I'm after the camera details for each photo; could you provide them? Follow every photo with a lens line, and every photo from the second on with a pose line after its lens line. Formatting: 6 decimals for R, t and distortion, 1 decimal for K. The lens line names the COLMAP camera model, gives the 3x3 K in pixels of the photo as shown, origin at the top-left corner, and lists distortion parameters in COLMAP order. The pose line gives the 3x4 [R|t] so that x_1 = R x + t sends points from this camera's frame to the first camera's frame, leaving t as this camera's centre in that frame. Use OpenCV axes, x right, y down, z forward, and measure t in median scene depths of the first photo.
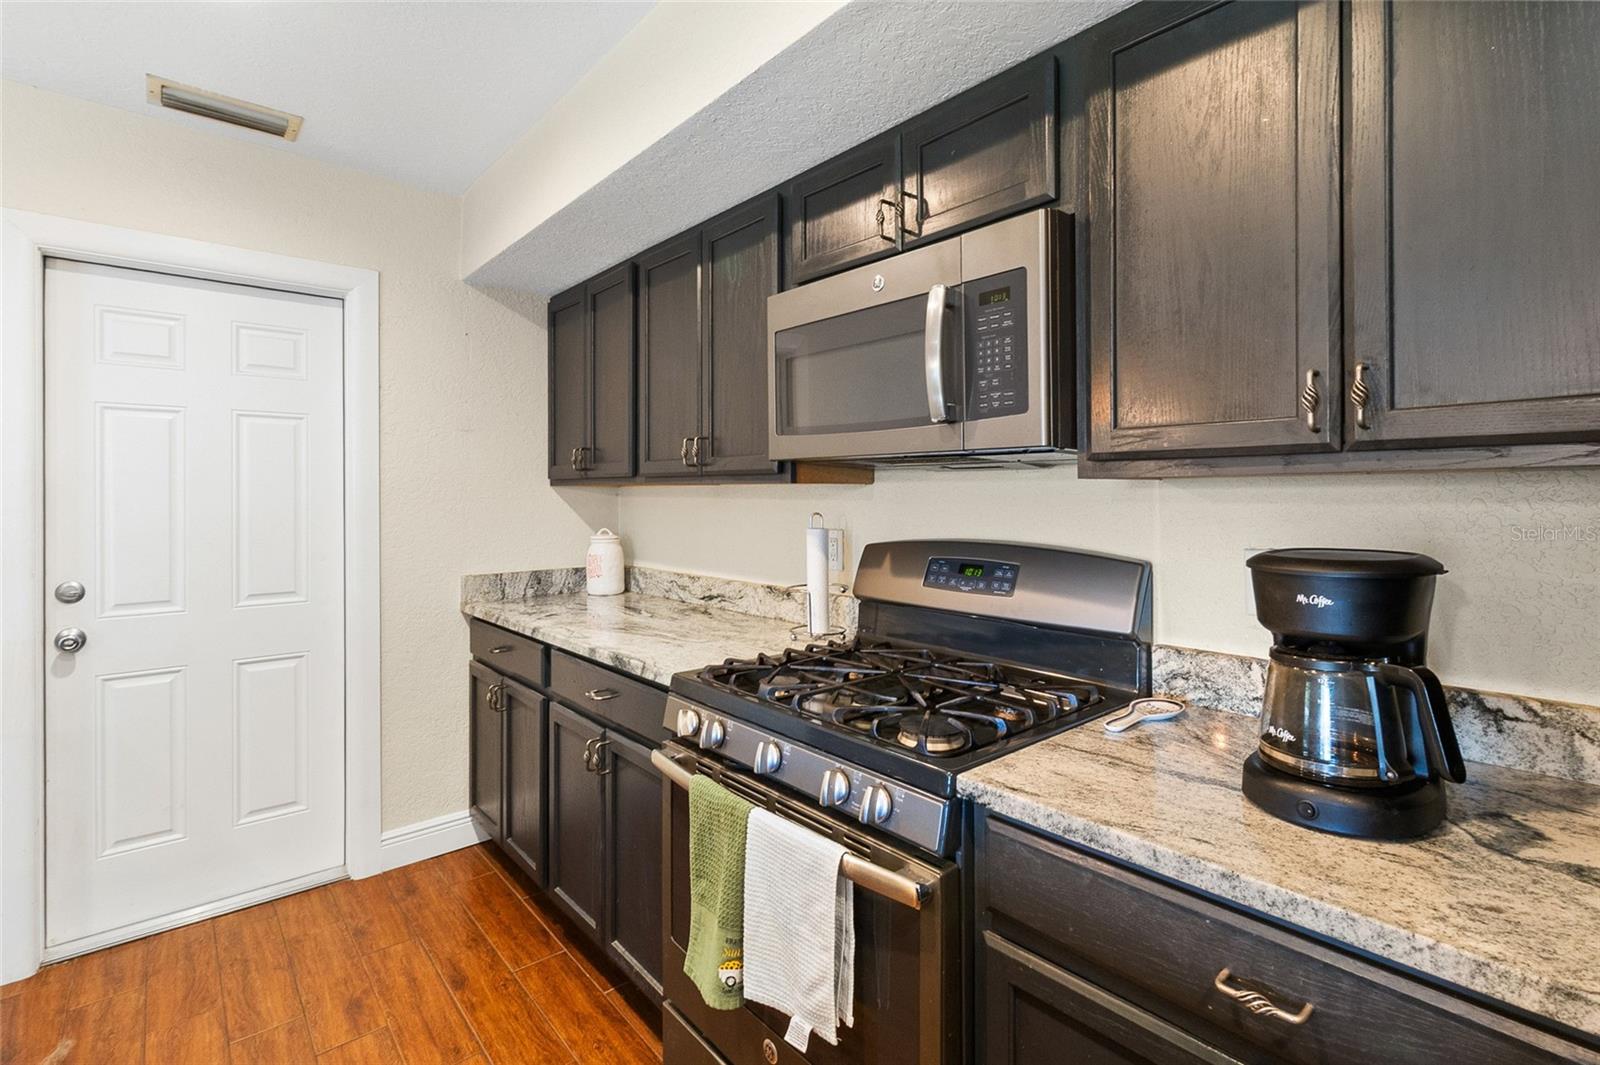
lens RADIAL K [[740.2, 0, 803.5], [0, 740.2, 493.8], [0, 0, 1]] dist [0.004448, -0.001709]
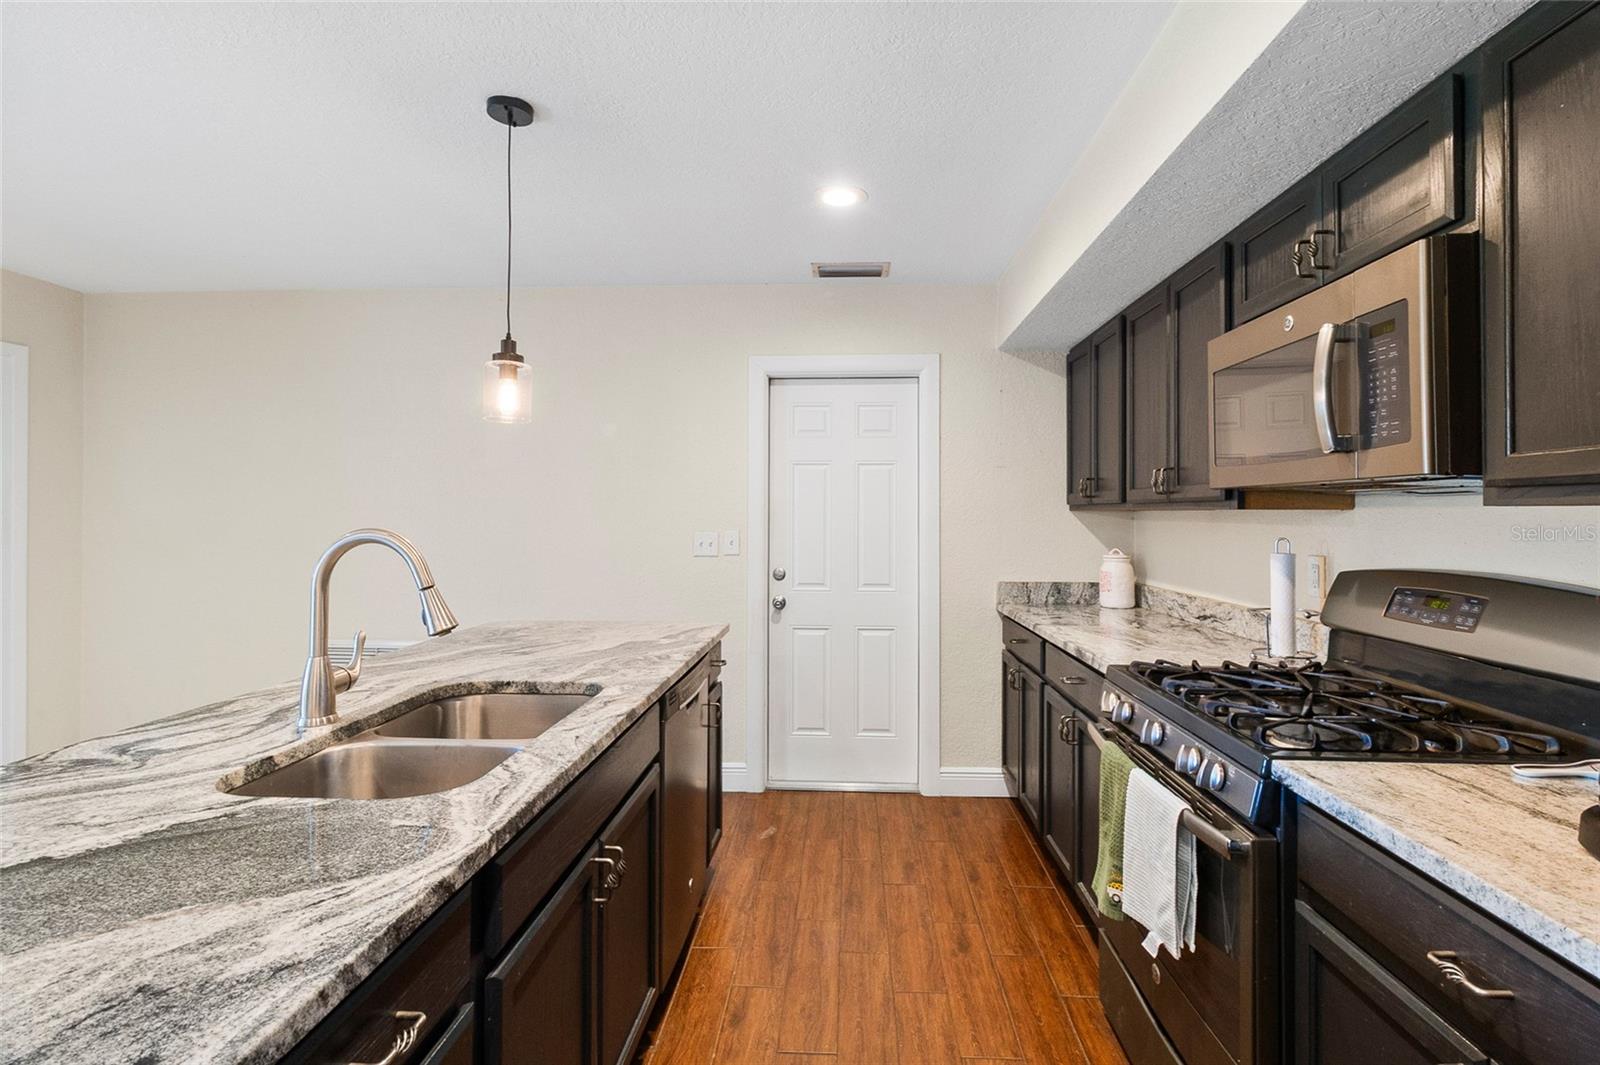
lens RADIAL K [[740.2, 0, 809.0], [0, 740.2, 509.5], [0, 0, 1]] dist [0.004448, -0.001709]
pose [[0.719664, -0.002099, -0.694320, 0.299221], [-0.004093, 0.999965, -0.007266, -0.003859], [0.694311, 0.008071, 0.719630, -0.217695]]
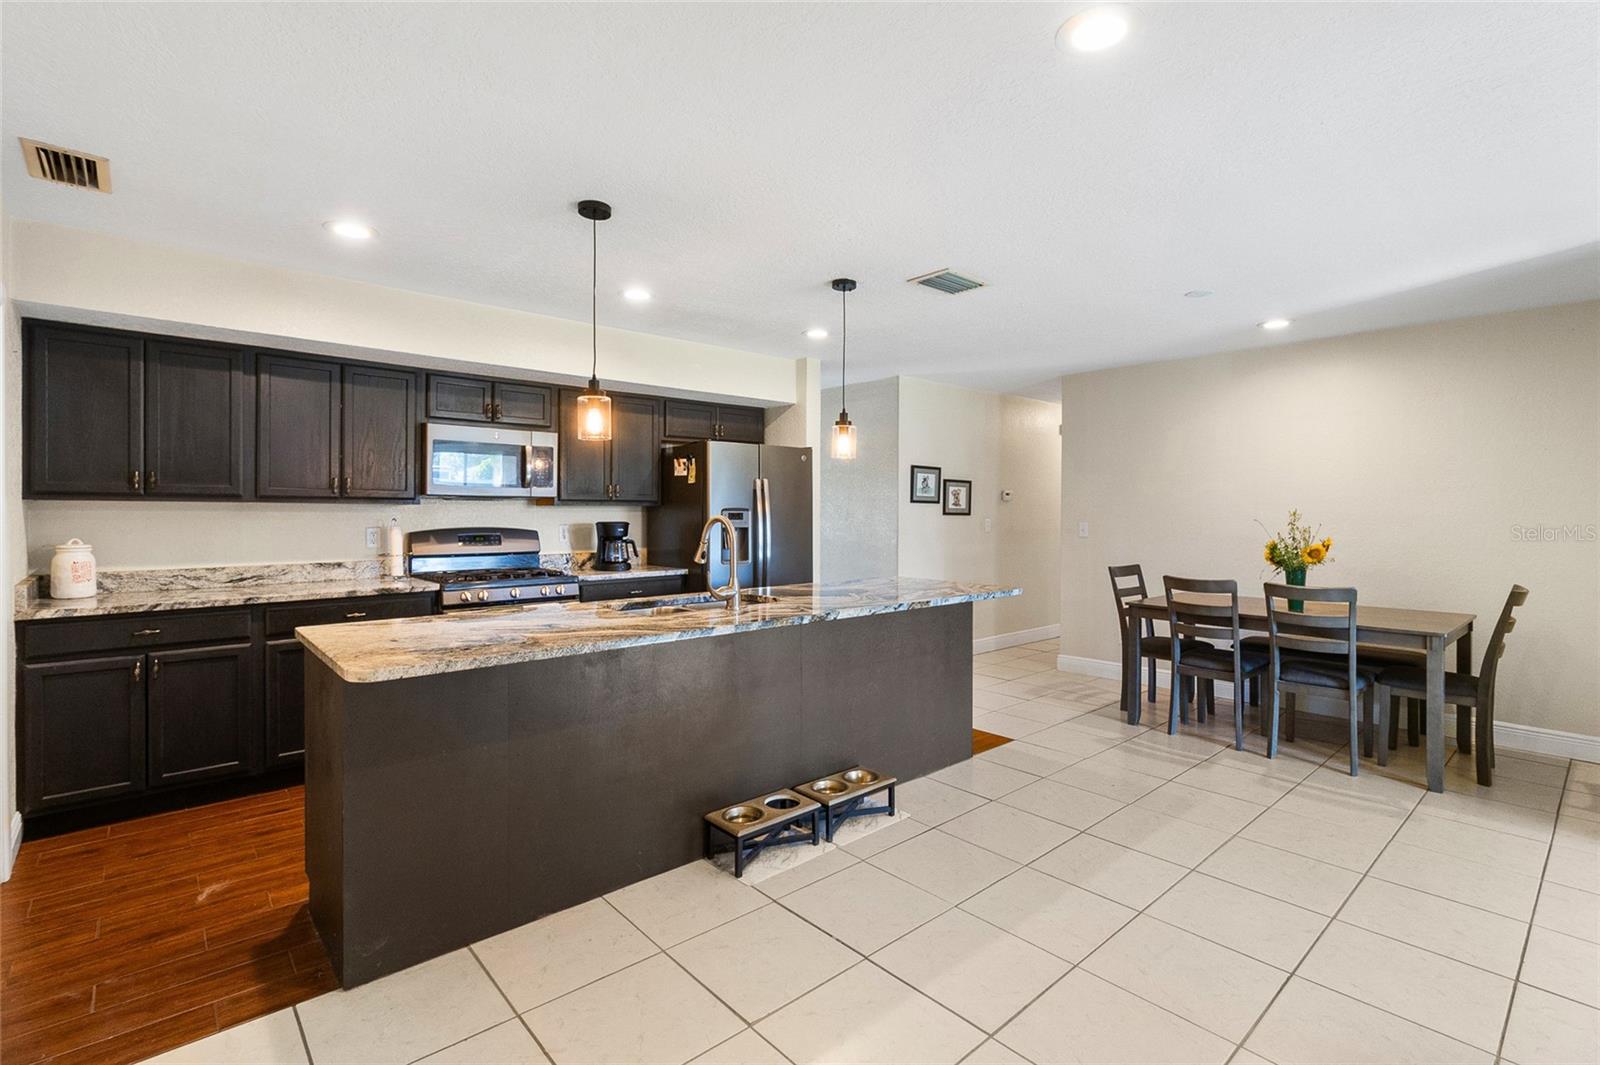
lens RADIAL K [[740.2, 0, 808.2], [0, 740.2, 520.3], [0, 0, 1]] dist [0.004448, -0.001709]
pose [[-0.013005, -0.003611, 0.999909, -2.388293], [0.000707, 0.999993, 0.003620, 0.028368], [-0.999915, 0.000754, -0.013002, -0.141757]]
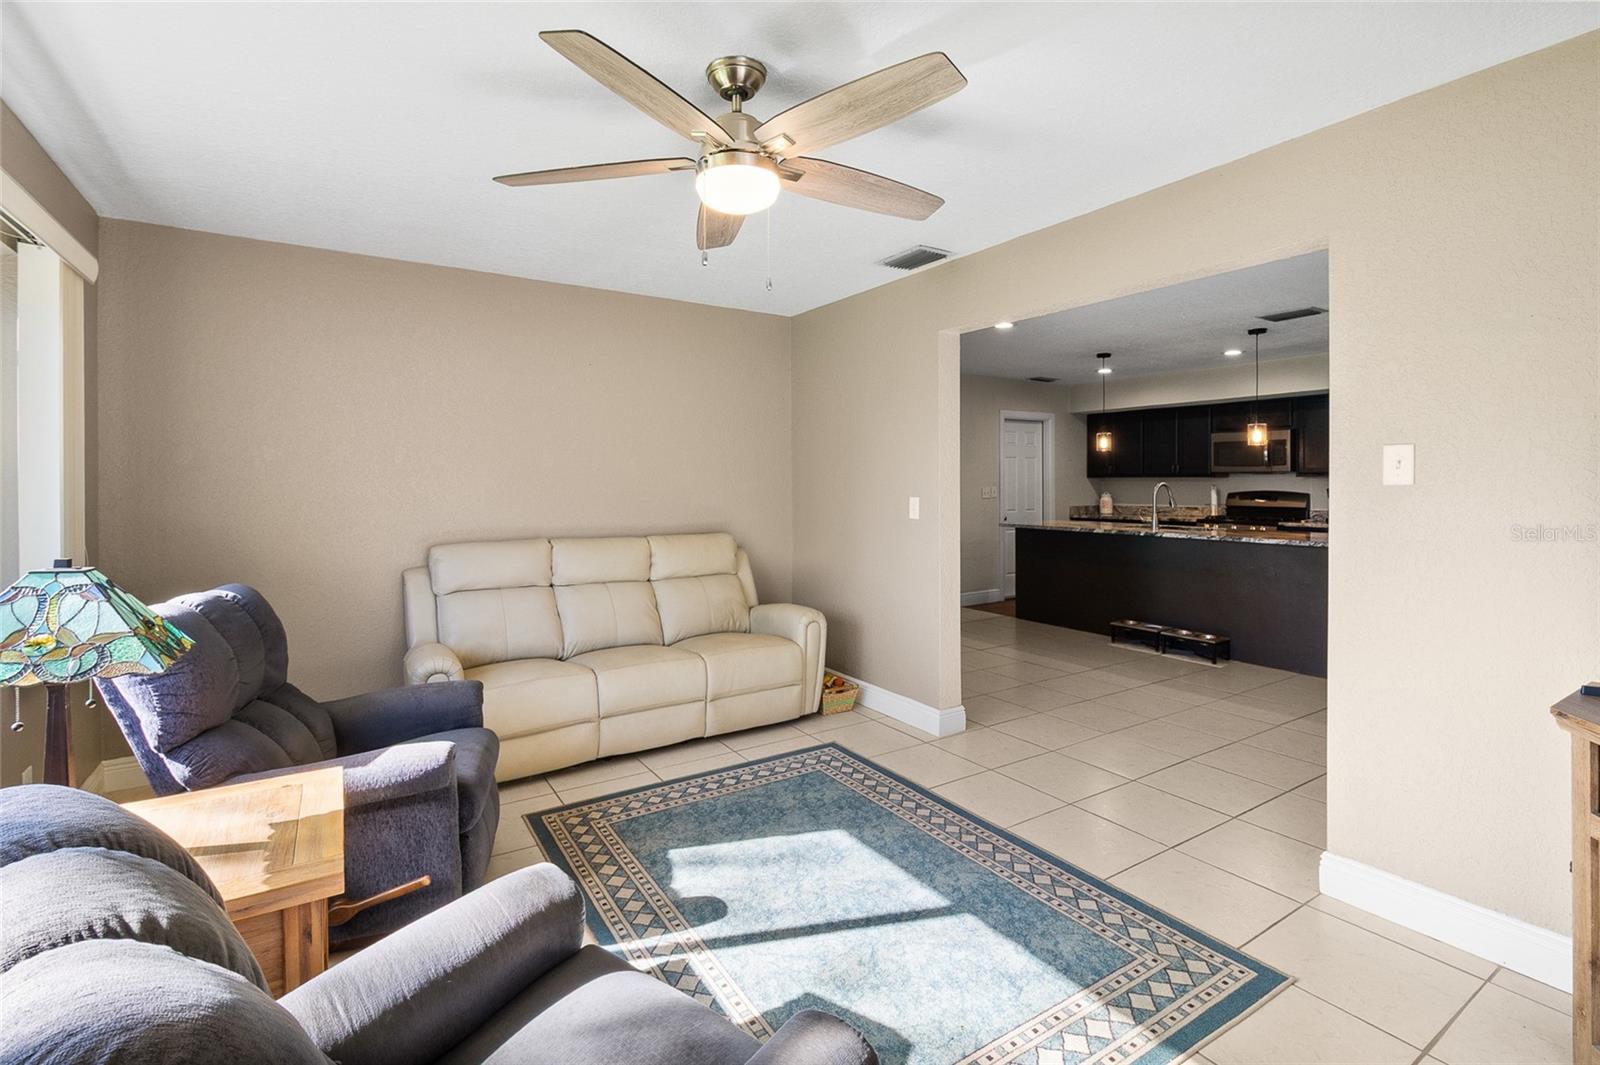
lens RADIAL K [[740.2, 0, 791.5], [0, 740.2, 504.6], [0, 0, 1]] dist [0.004448, -0.001709]
pose [[0.987324, 0.003161, -0.158689, -1.804722], [0.001050, 0.999650, 0.026444, 0.026395], [0.158717, -0.026276, 0.986974, -3.706519]]
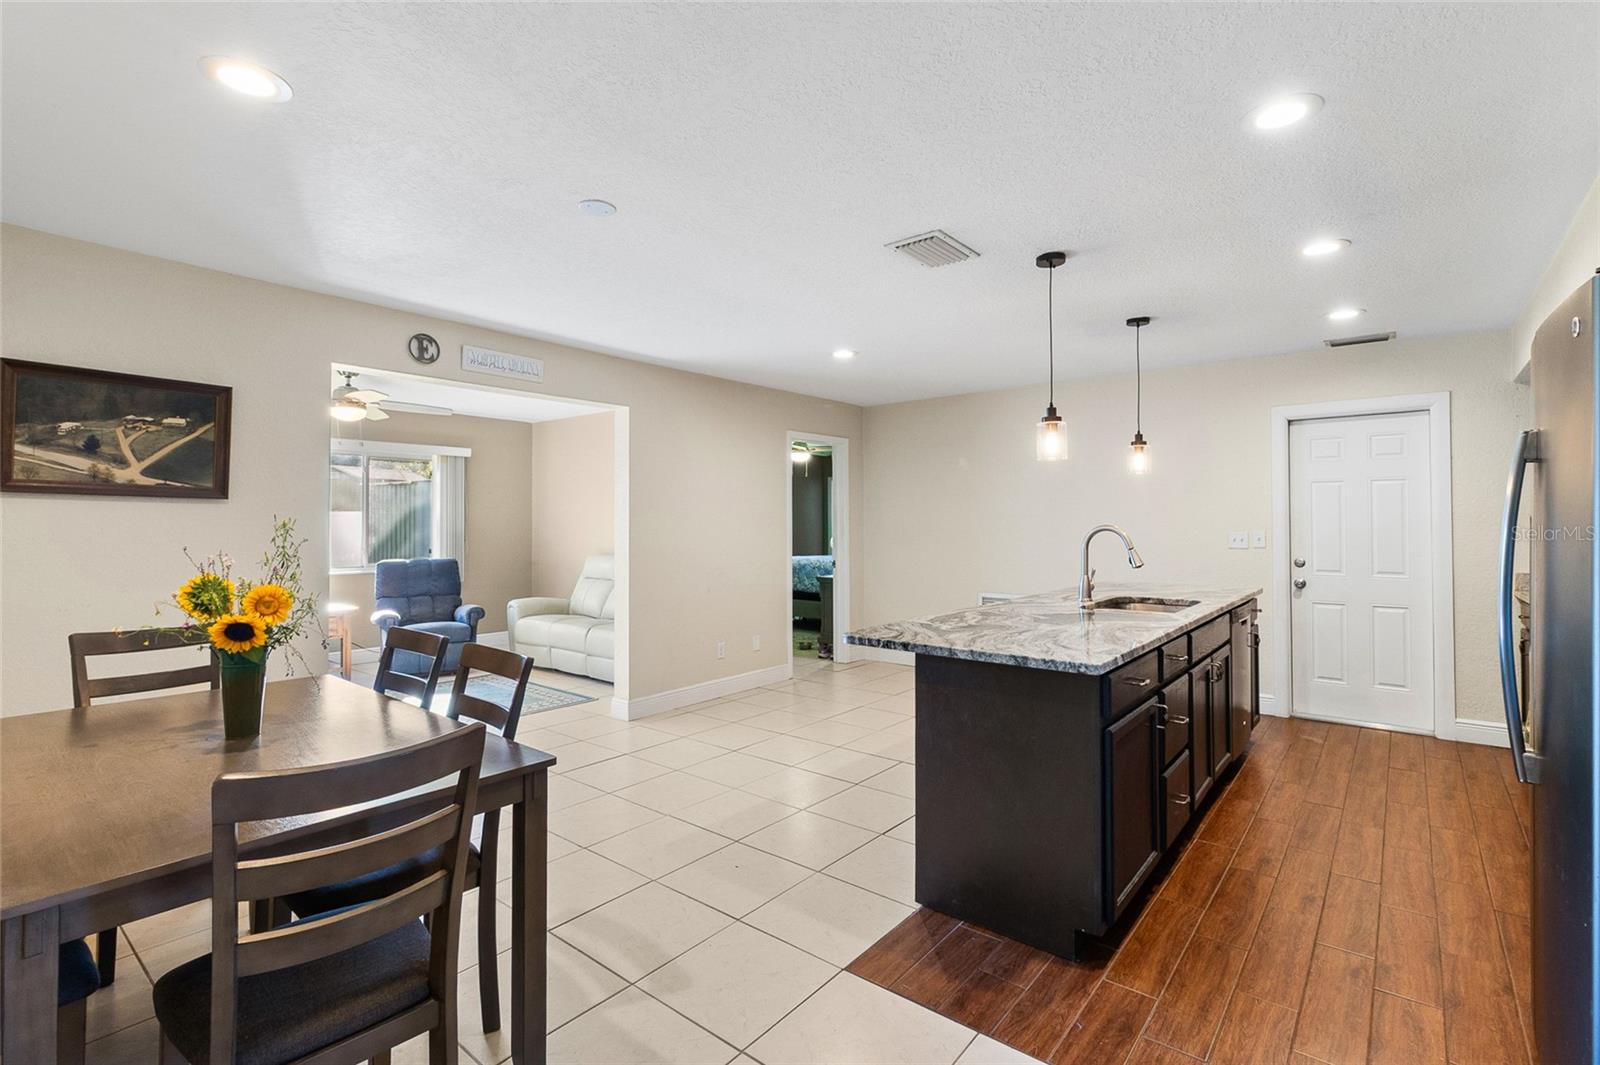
lens RADIAL K [[740.2, 0, 799.5], [0, 740.2, 511.3], [0, 0, 1]] dist [0.004448, -0.001709]
pose [[0.172858, -0.013580, -0.984853, 1.301468], [0.001908, 0.999908, -0.013453, 0.000366], [0.984945, 0.000446, 0.172868, -1.192380]]
